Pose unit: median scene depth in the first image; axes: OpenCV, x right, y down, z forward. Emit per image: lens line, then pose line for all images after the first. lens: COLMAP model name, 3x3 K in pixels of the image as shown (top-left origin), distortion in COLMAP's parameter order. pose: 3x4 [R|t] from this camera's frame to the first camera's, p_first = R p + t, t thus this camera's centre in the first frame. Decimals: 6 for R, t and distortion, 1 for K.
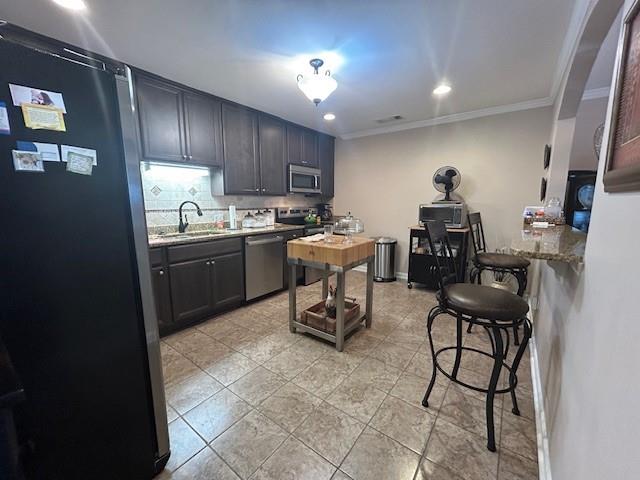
lens RADIAL K [[257.3, 0, 320.4], [0, 257.3, 242.7], [0, 0, 1]] dist [0.001363, 0.000355]
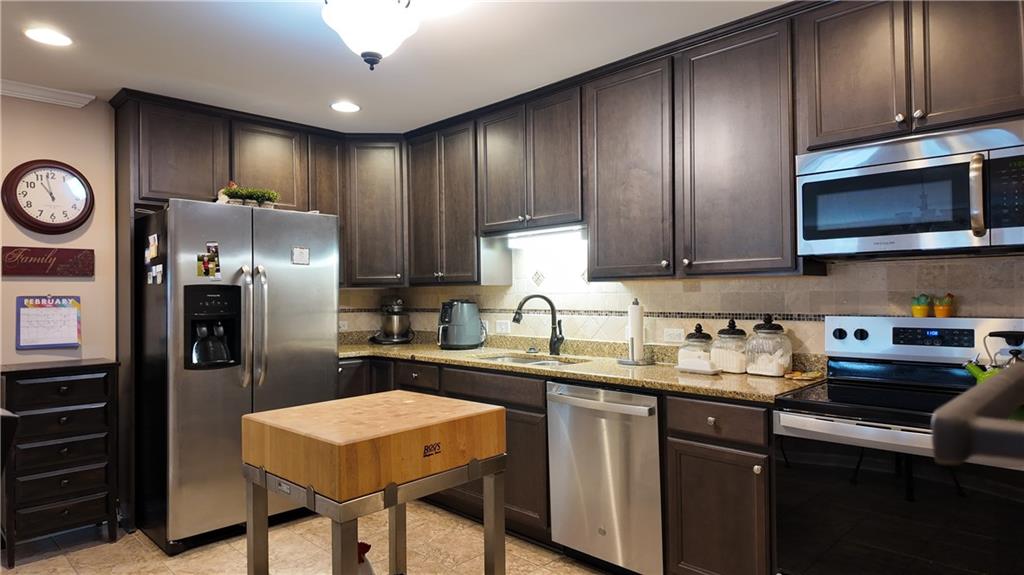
lens RADIAL K [[600.0, 0, 512.0], [0, 600.0, 287.5], [0, 0, 1]] dist [0.080042, -0.083366]
pose [[-0.127222, -0.009732, -0.991826, 0.677846], [-0.146586, 0.989156, 0.009097, -0.167944], [0.980983, 0.146545, -0.127269, 1.029216]]
